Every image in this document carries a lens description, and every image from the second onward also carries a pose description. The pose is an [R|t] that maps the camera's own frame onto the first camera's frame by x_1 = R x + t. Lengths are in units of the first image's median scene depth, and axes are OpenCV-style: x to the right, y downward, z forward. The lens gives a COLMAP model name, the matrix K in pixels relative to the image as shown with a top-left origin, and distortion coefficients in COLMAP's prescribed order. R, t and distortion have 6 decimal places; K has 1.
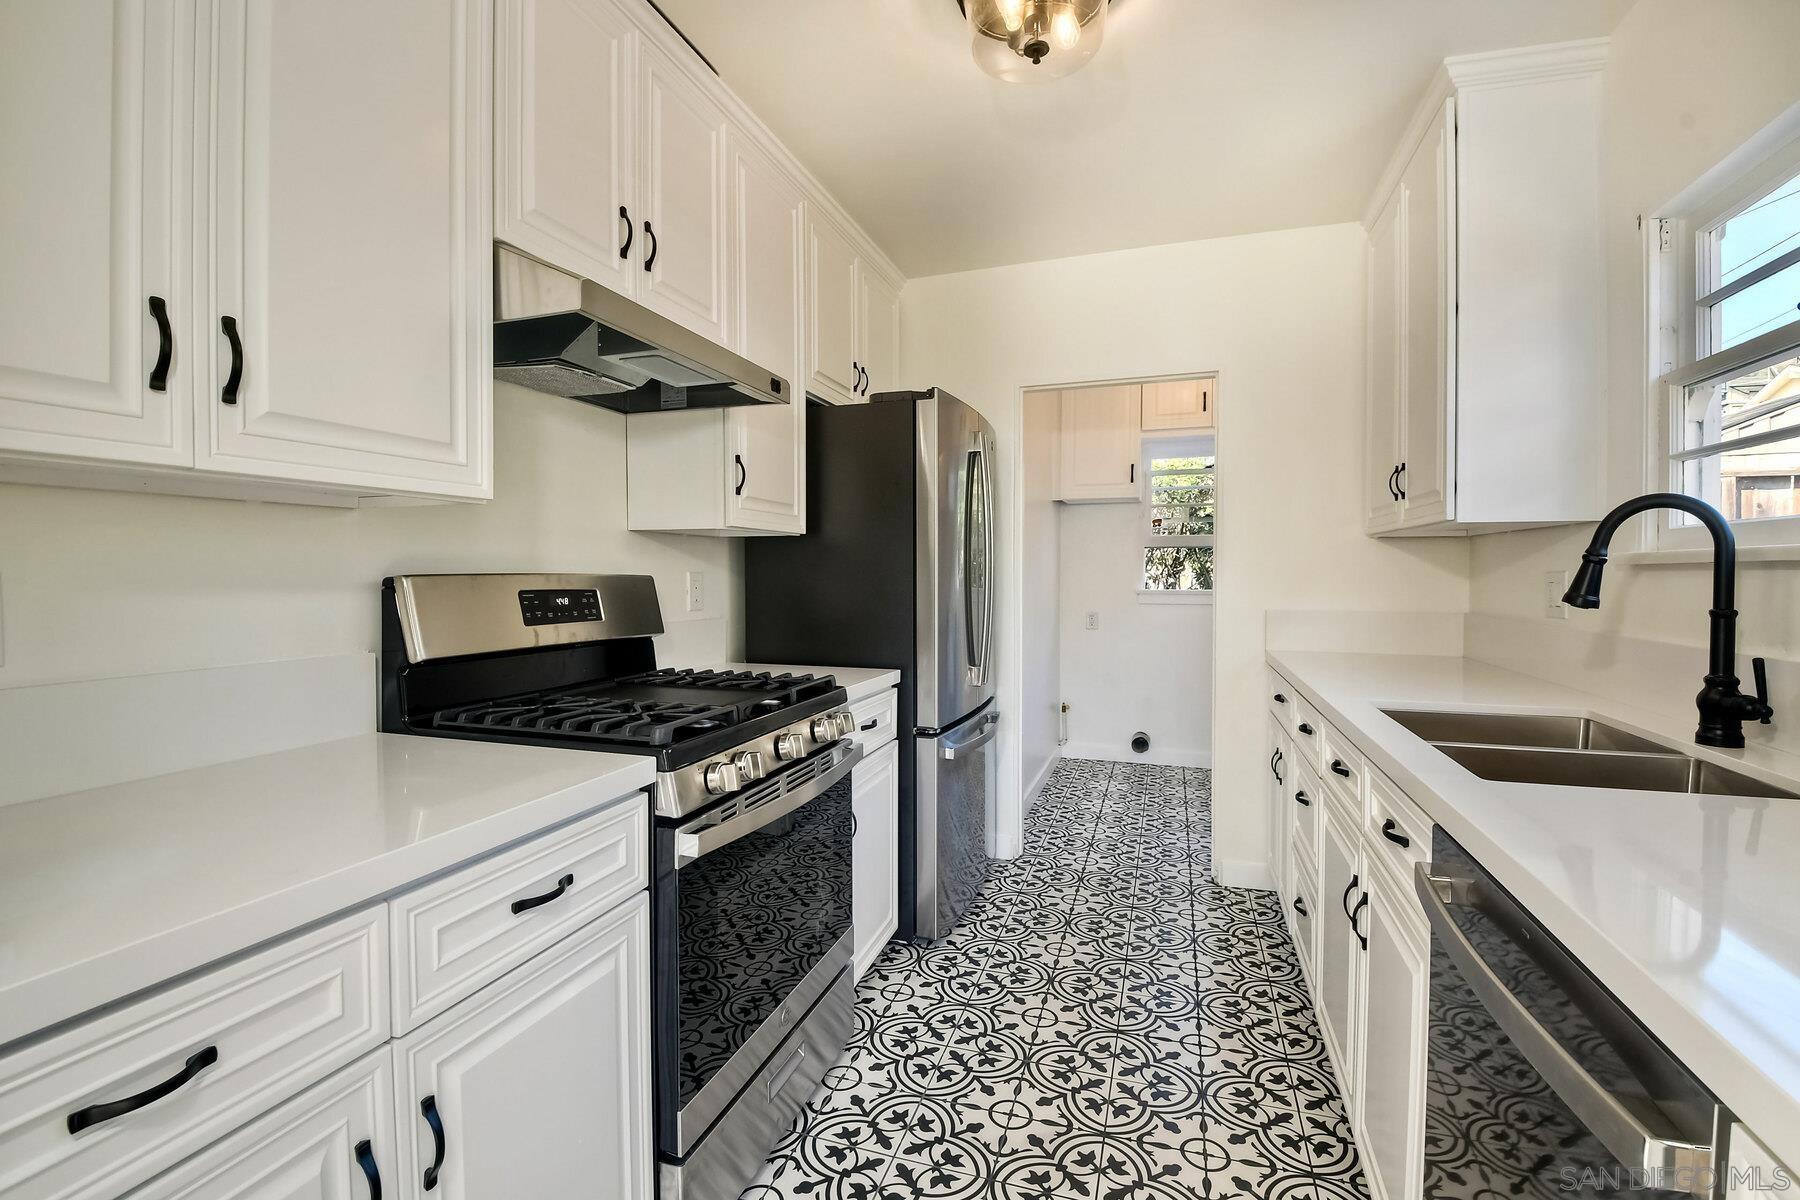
lens RADIAL K [[819.1, 0, 899.0], [0, 819.1, 574.8], [0, 0, 1]] dist [0.080173, -0.068237]
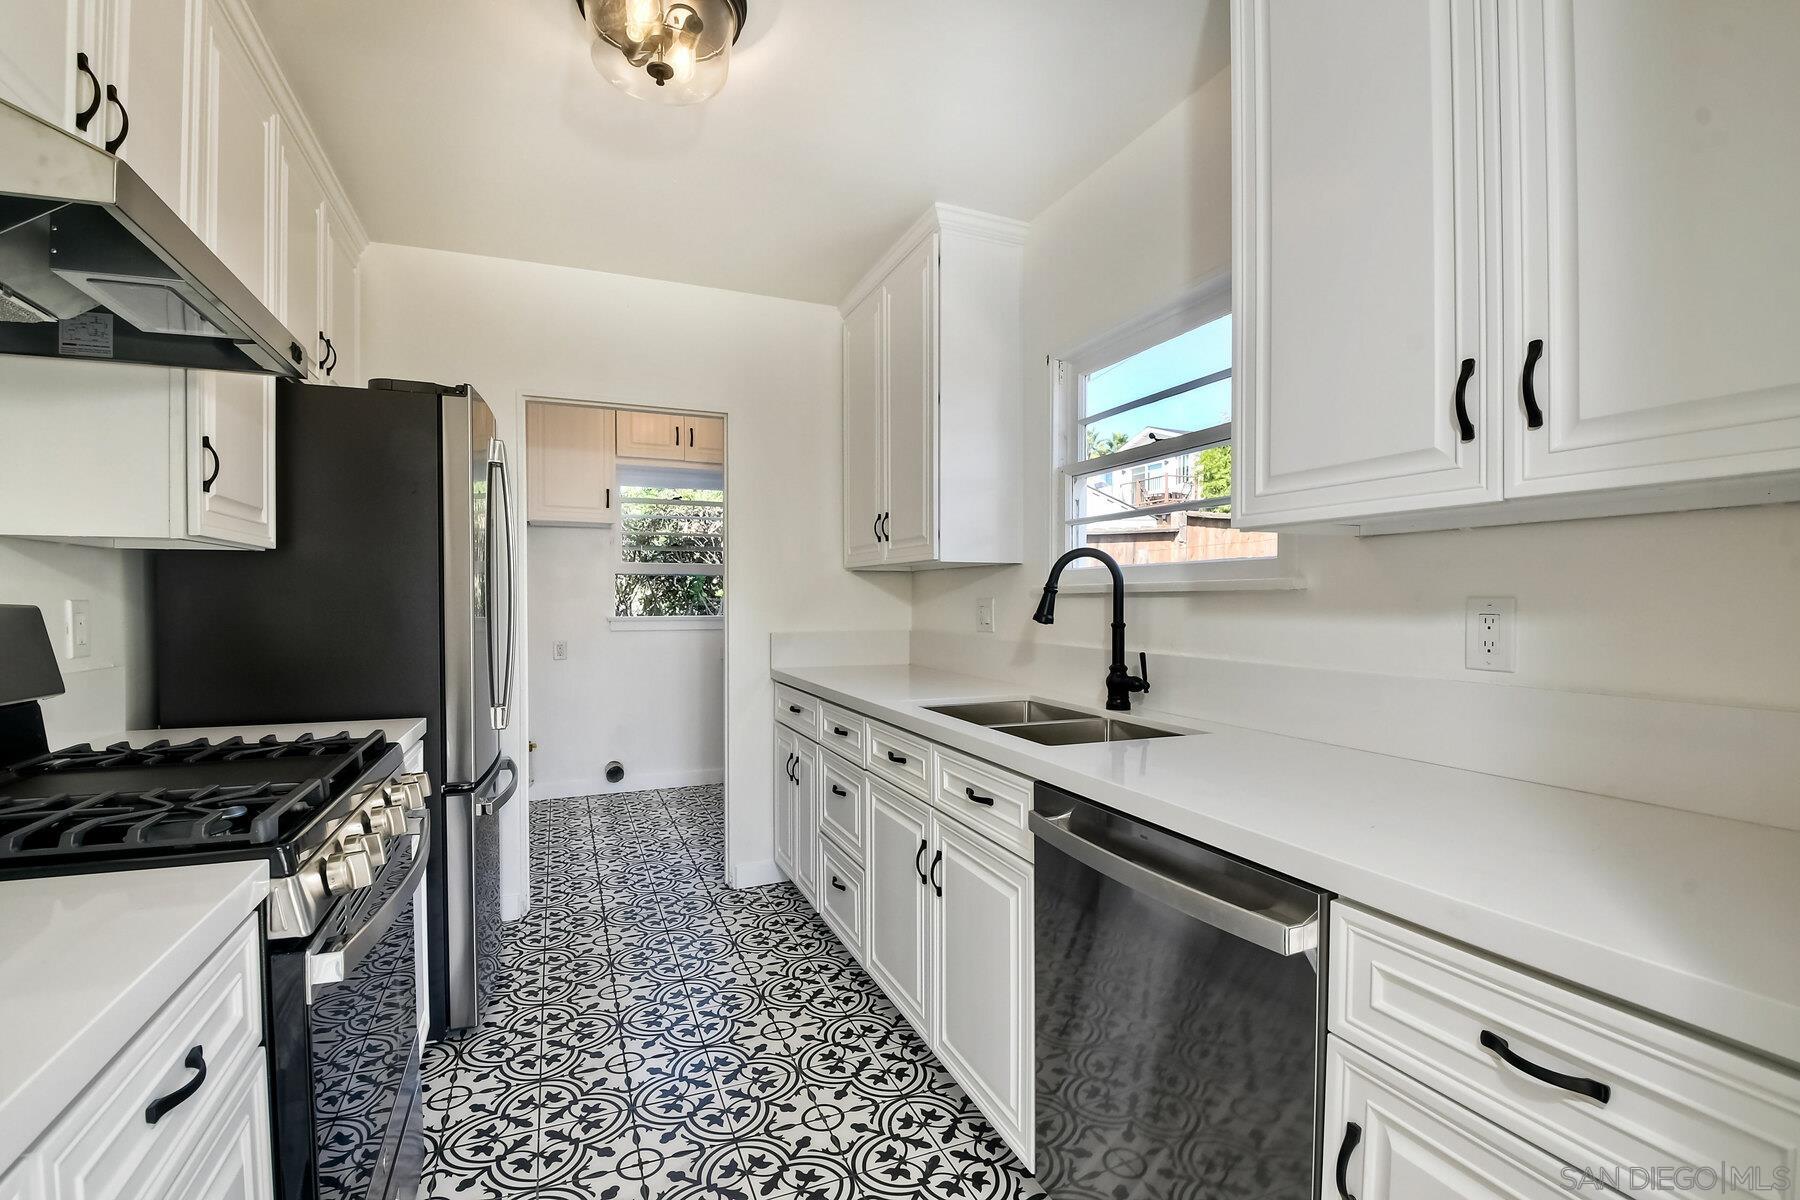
lens RADIAL K [[813.3, 0, 921.4], [0, 813.3, 594.0], [0, 0, 1]] dist [0.018177, -0.026994]
pose [[0.753725, 0.003420, 0.657181, -0.176680], [0.003033, 0.999958, -0.008683, -0.000305], [-0.657183, 0.008537, 0.753683, 0.057494]]
